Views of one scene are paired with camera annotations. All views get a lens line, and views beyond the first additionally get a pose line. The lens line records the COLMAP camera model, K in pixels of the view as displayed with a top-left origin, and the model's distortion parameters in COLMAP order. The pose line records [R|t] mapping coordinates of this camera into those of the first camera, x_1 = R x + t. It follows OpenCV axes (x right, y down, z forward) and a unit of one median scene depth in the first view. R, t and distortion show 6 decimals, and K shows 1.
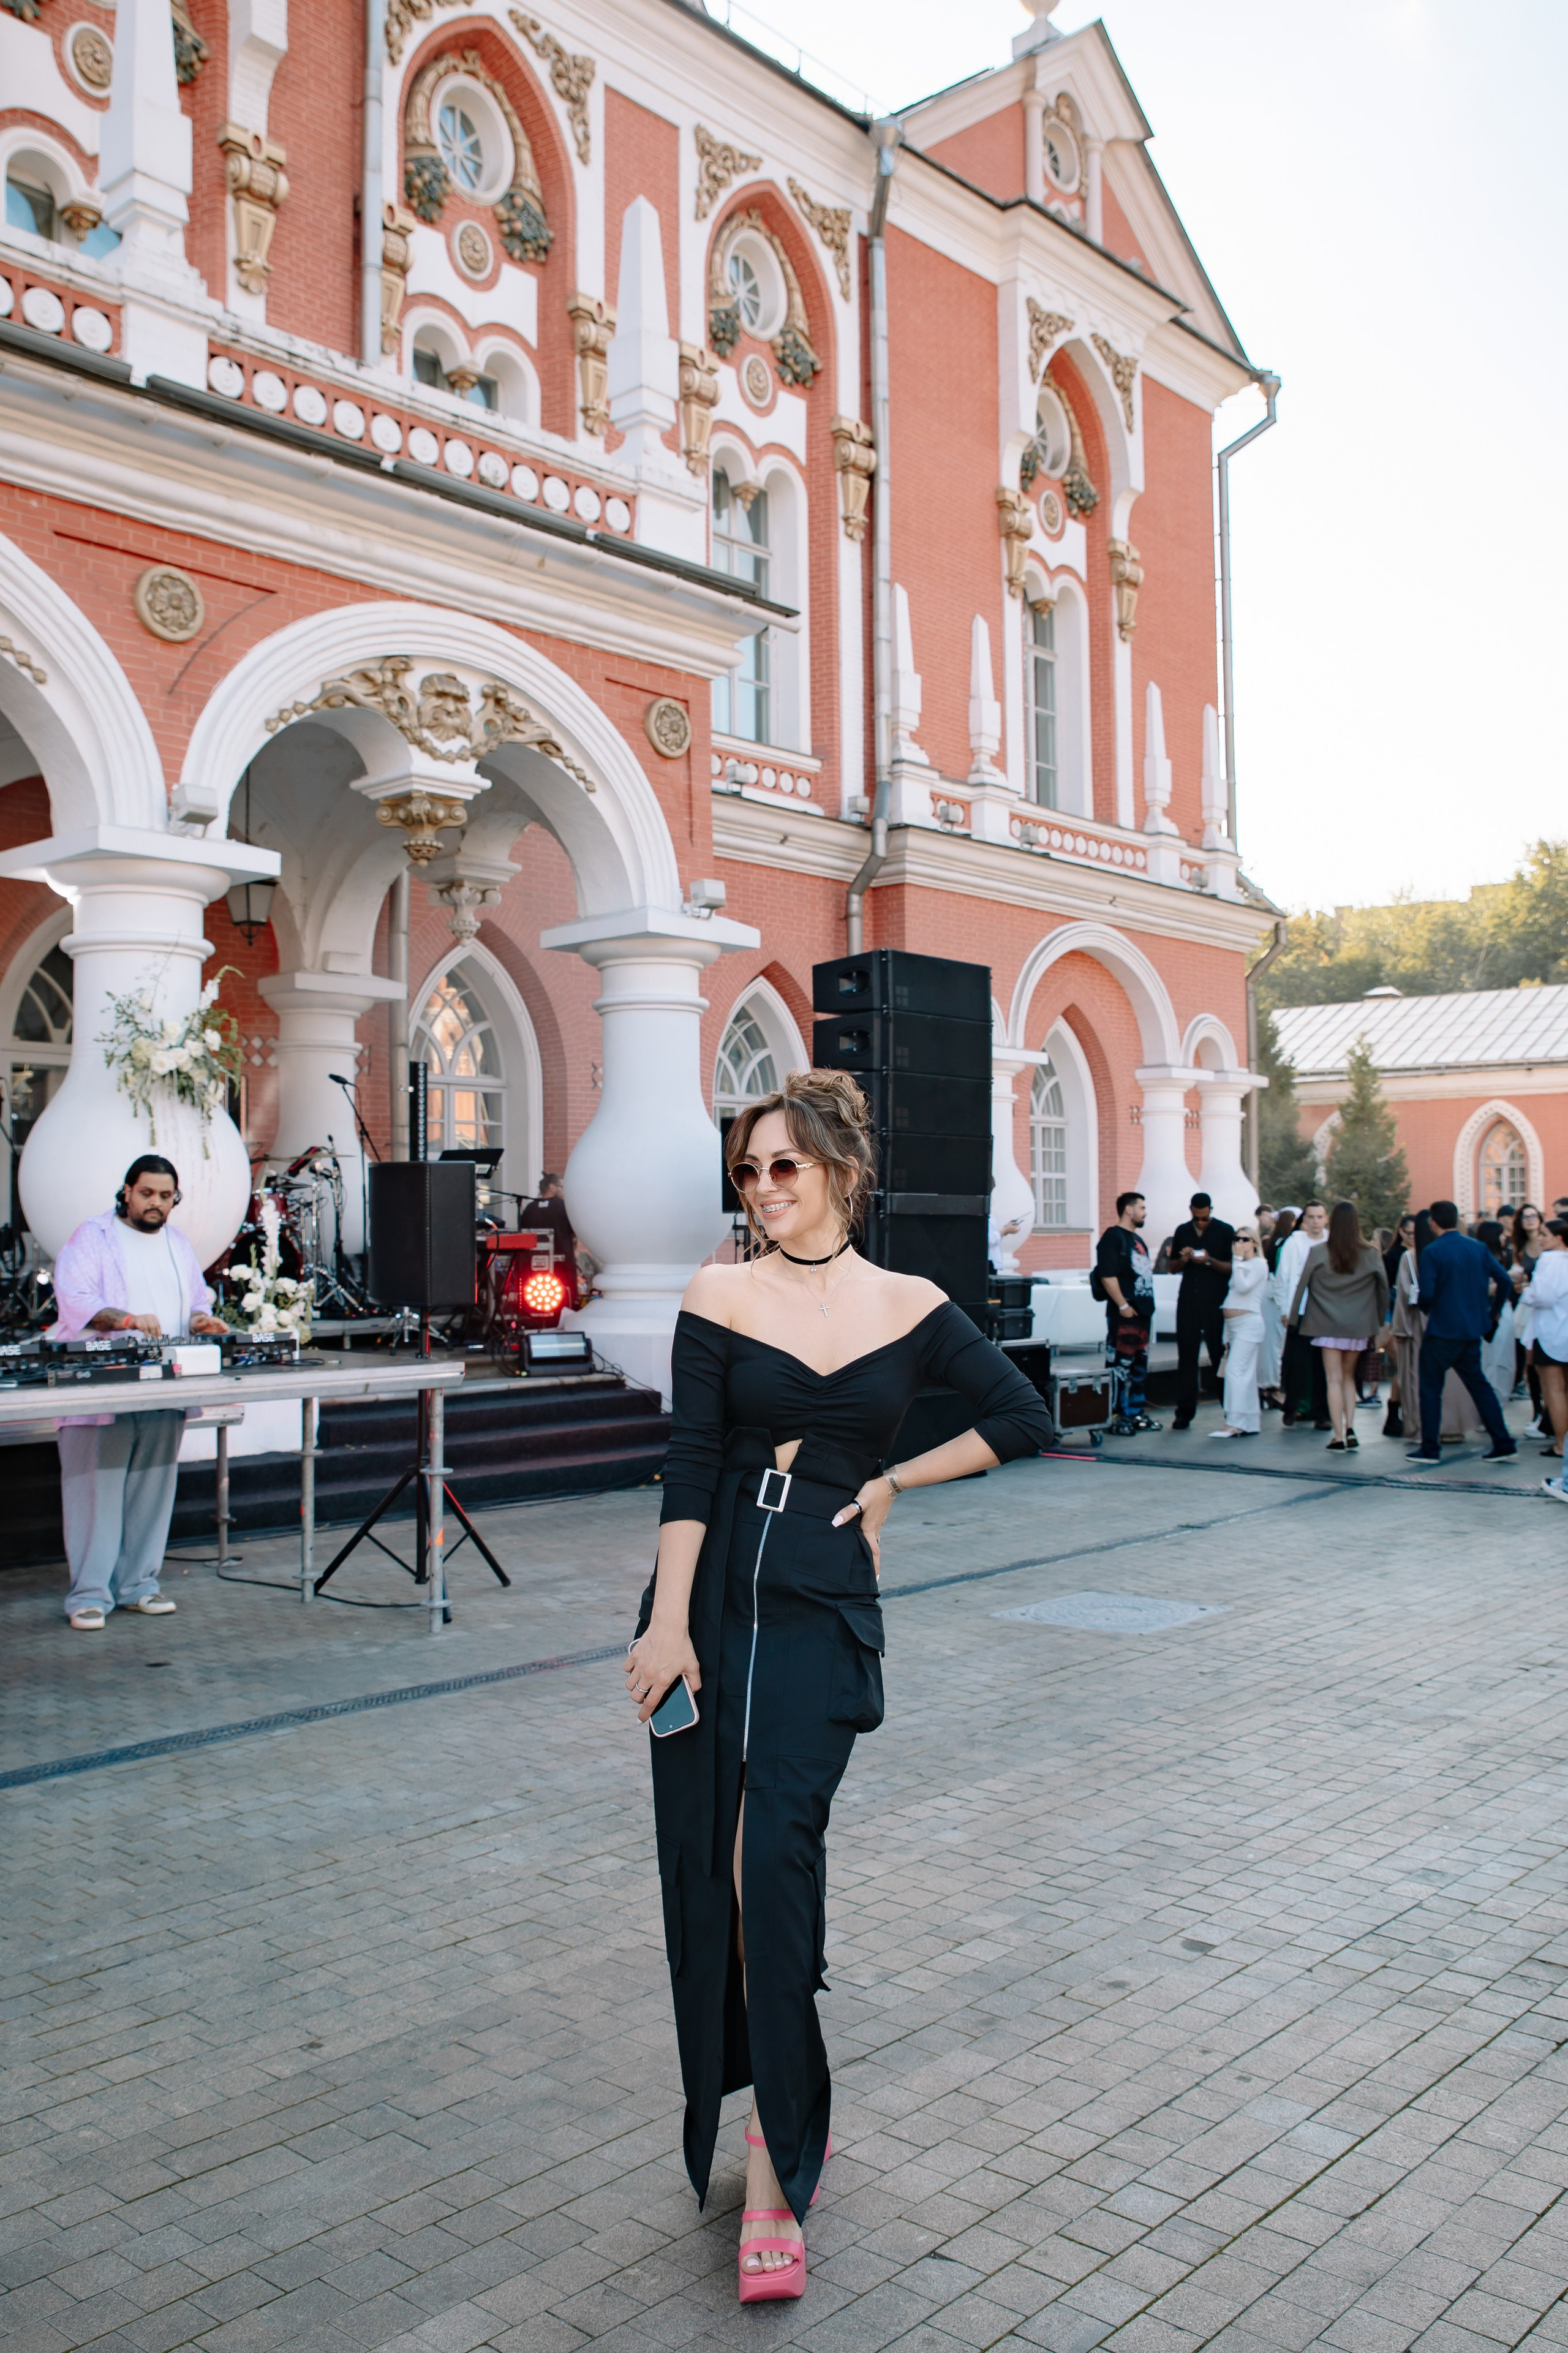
lens RADIAL K [[1896.1, 0, 861.2], [0, 1896.1, 1192.6], [0, 0, 1]] dist [-0.033098, 0.002742]
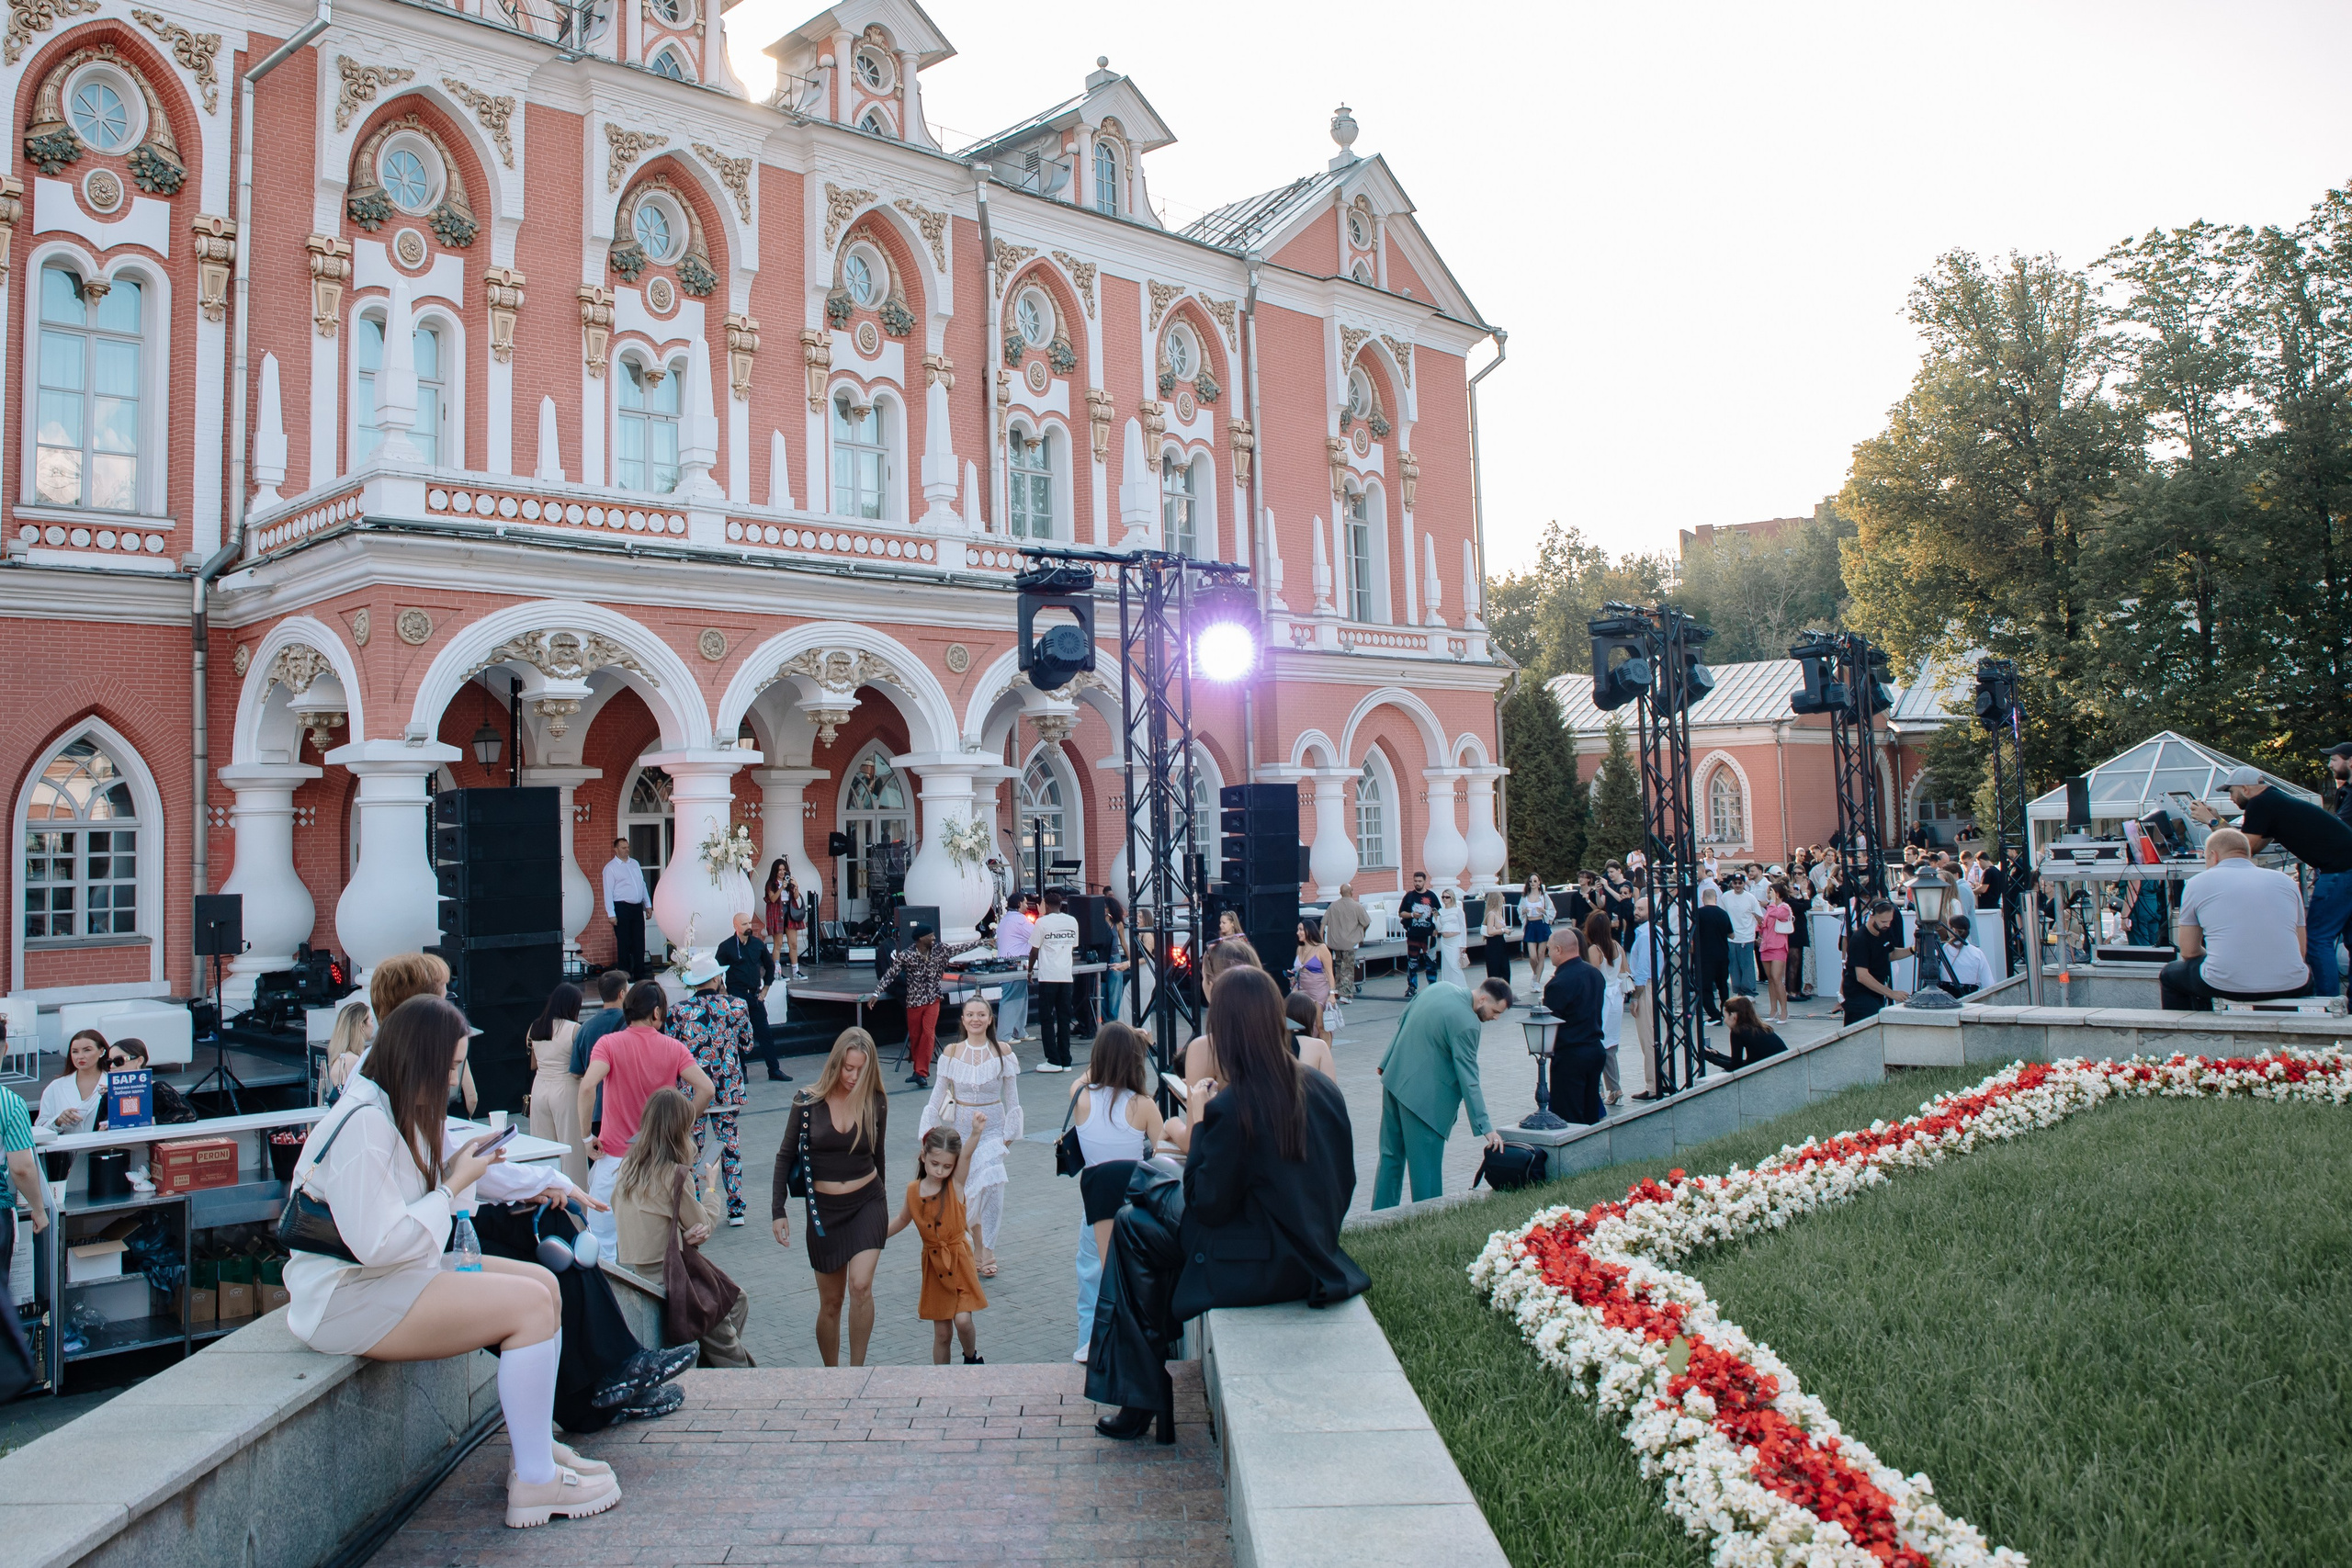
lens RADIAL K [[1678.0, 0, 1101.7], [0, 1678.0, 764.5], [0, 0, 1]] dist [-0.105086, 0.050610]
pose [[0.994029, -0.024872, -0.106243, 0.023350], [0.023475, 0.999621, -0.014374, -0.060746], [0.106560, 0.011795, 0.994236, -0.527536]]
